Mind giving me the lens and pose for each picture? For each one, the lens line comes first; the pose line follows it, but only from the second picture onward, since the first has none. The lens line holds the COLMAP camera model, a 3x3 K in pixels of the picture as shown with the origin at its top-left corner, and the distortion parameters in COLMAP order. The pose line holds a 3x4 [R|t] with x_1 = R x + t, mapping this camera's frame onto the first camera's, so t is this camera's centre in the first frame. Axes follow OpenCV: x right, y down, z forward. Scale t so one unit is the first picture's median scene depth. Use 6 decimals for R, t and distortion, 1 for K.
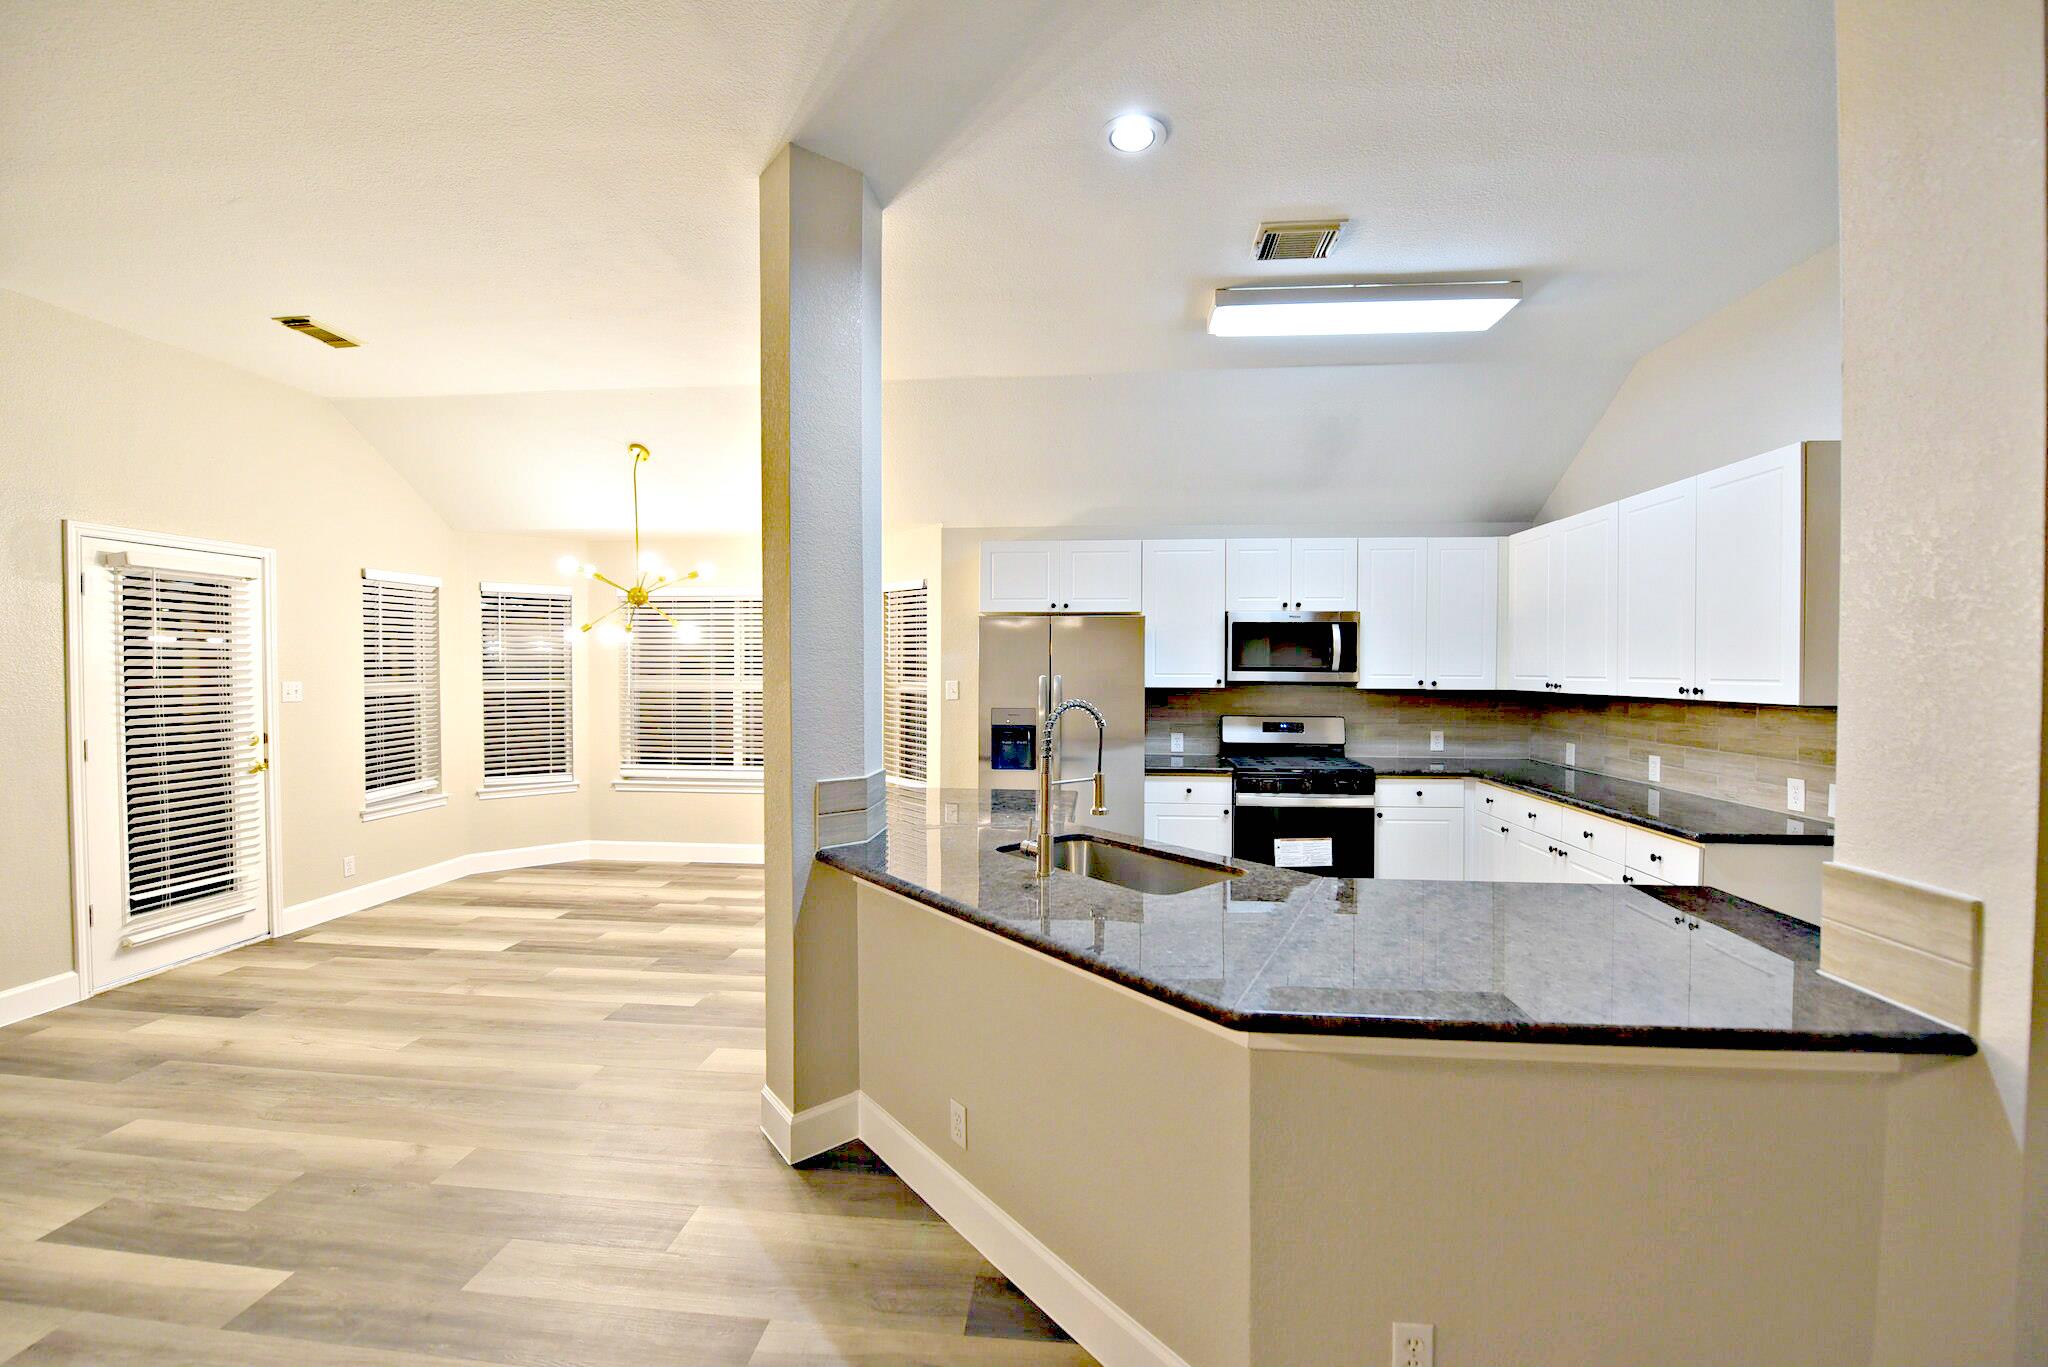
lens RADIAL K [[816.8, 0, 1032.3], [0, 816.8, 681.9], [0, 0, 1]] dist [-0.018597, -0.000841]
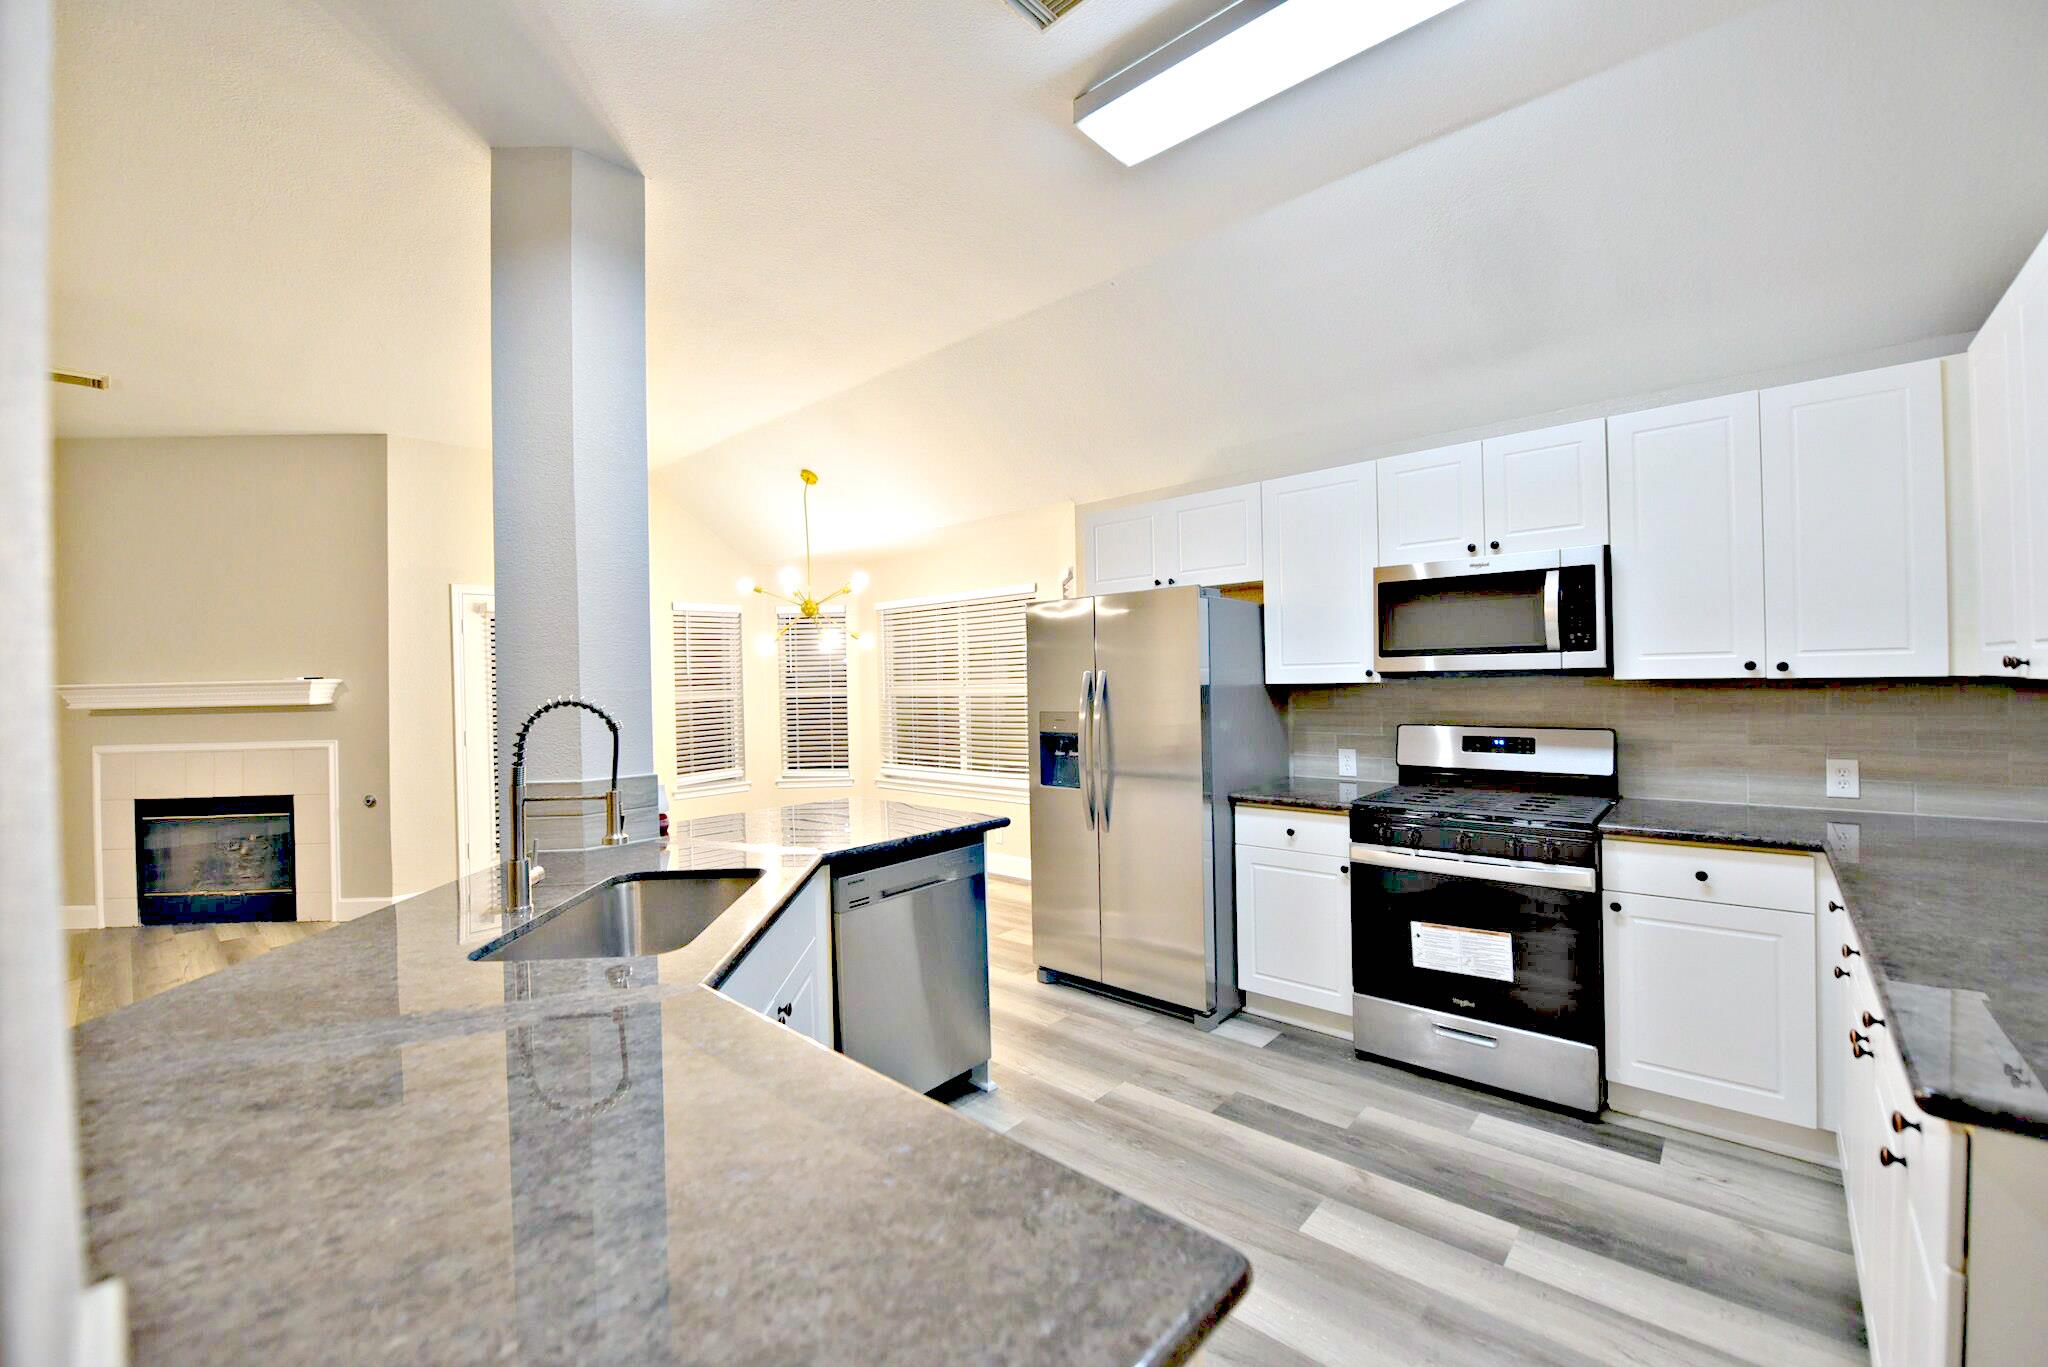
lens RADIAL K [[816.8, 0, 1036.9], [0, 816.8, 691.1], [0, 0, 1]] dist [-0.018597, -0.000841]
pose [[0.804344, -0.012319, -0.594036, 0.438762], [0.012890, 0.999912, -0.003282, 0.013988], [0.594024, -0.005017, 0.804432, 0.324373]]
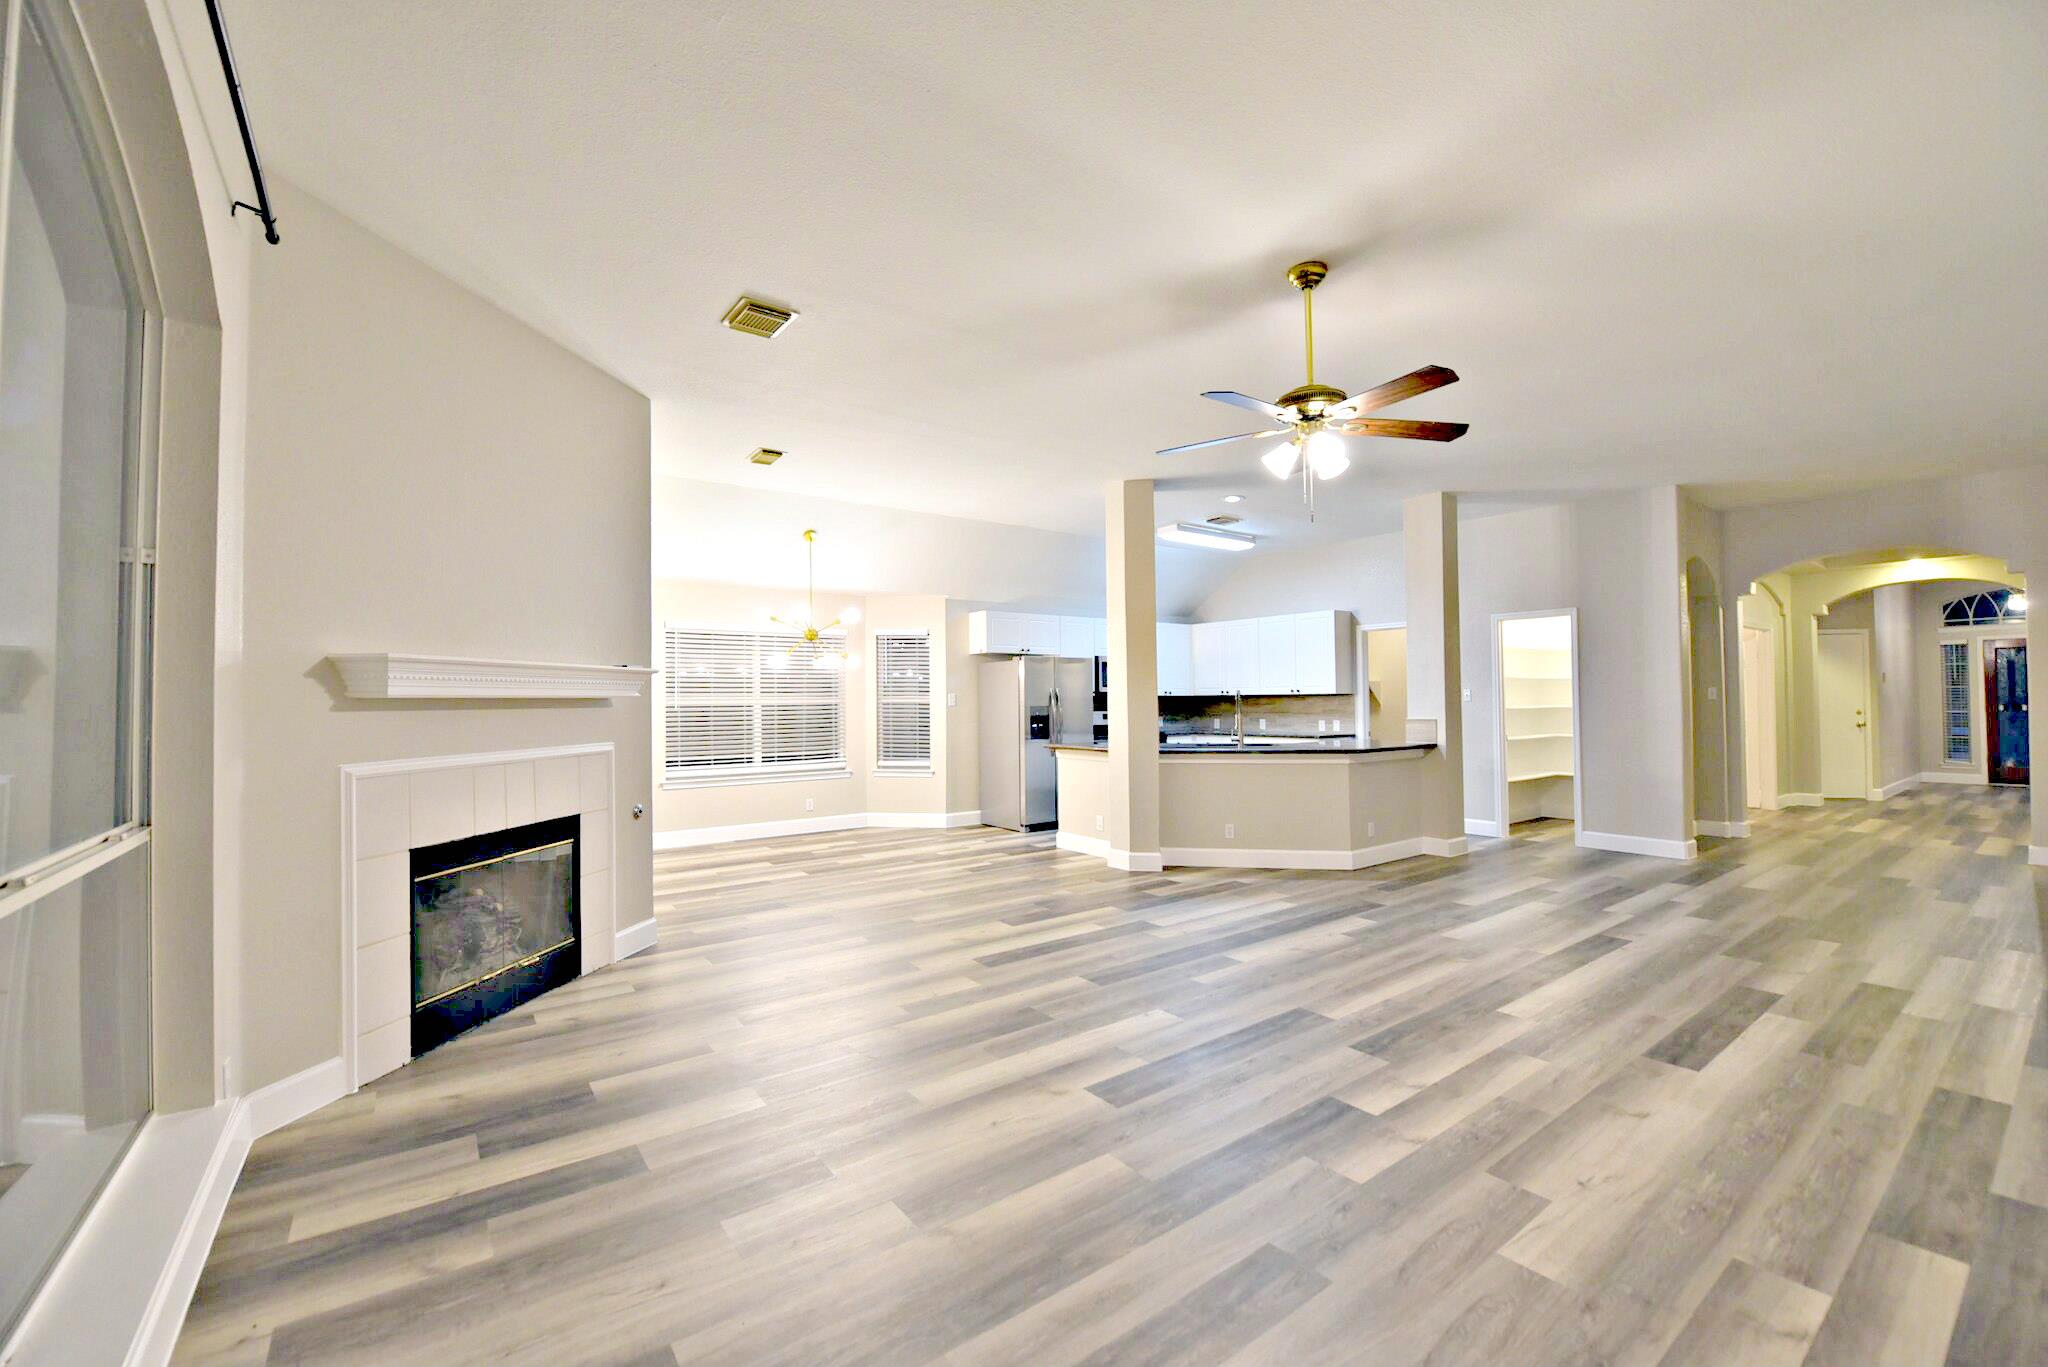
lens RADIAL K [[816.8, 0, 1037.8], [0, 816.8, 682.8], [0, 0, 1]] dist [-0.018597, -0.000841]
pose [[0.751255, 0.002291, 0.660008, -1.236274], [0.022122, 0.999345, -0.028650, 0.031569], [-0.659641, 0.036124, 0.750712, -0.389454]]
